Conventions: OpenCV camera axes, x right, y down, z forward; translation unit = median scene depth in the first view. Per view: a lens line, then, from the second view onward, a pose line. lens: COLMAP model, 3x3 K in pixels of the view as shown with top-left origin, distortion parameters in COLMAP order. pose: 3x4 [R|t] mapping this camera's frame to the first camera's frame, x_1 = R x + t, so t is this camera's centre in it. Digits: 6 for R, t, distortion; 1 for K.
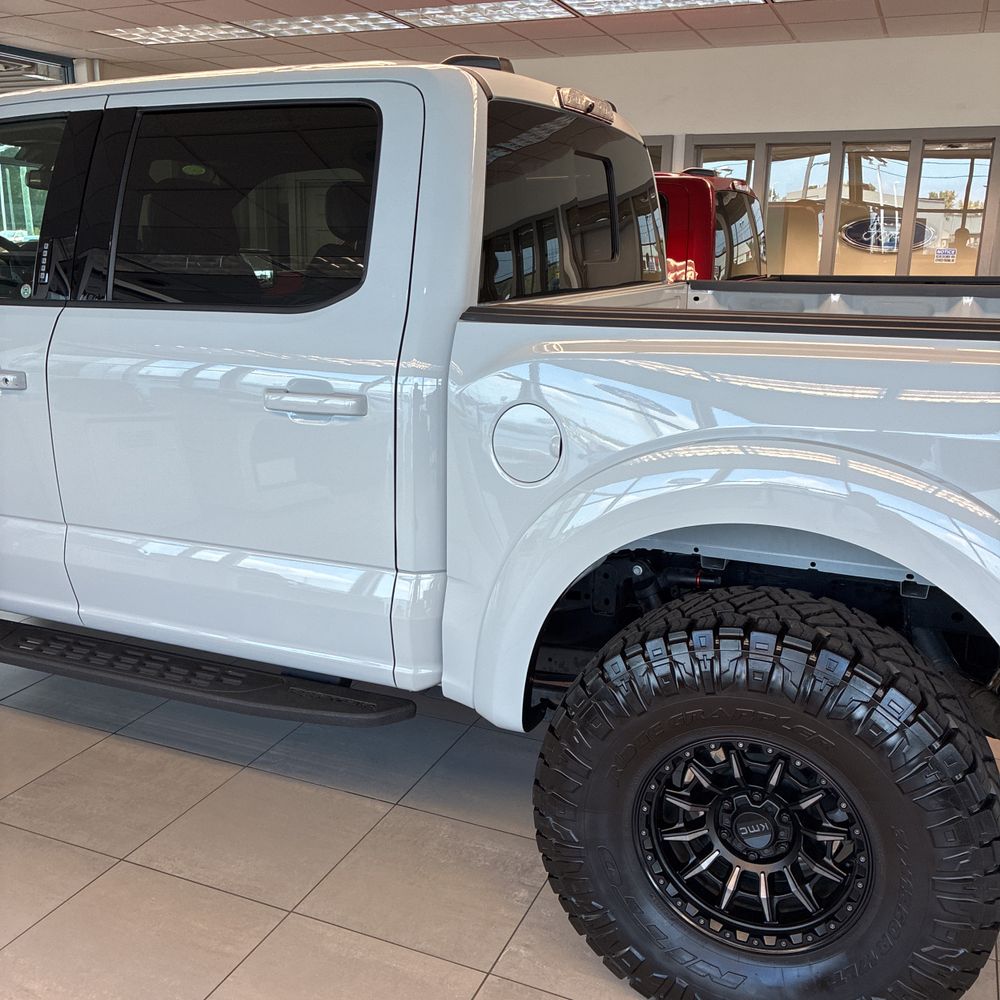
lens RADIAL K [[1028.3, 0, 500.0], [0, 1028.3, 500.0], [0, 0, 1]] dist [0.018269, -0.030877]
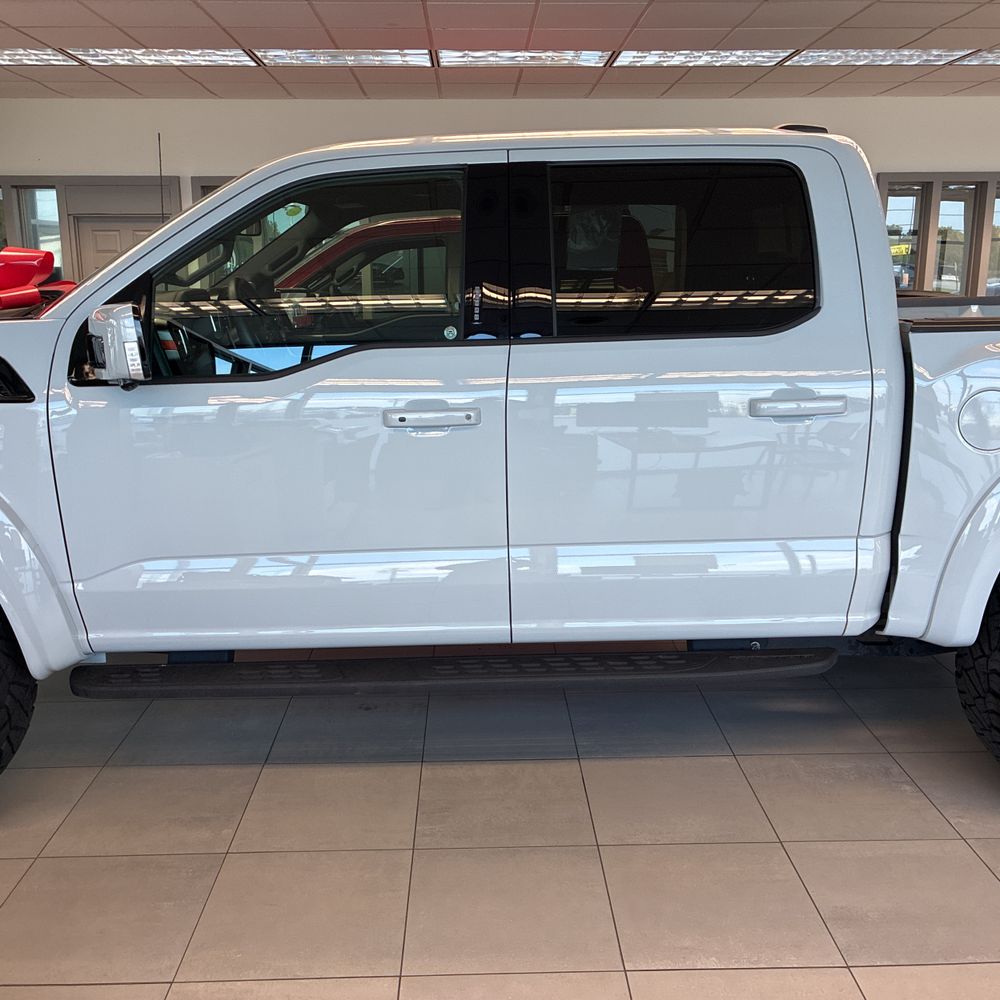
lens RADIAL K [[981.7, 0, 502.1], [0, 981.7, 483.7], [0, 0, 1]] dist [0.069783, -0.002799]
pose [[0.907911, -0.111347, 0.404103, -1.141285], [0.128871, 0.991527, -0.016333, -0.035759], [-0.398860, 0.066906, 0.914568, 0.091350]]
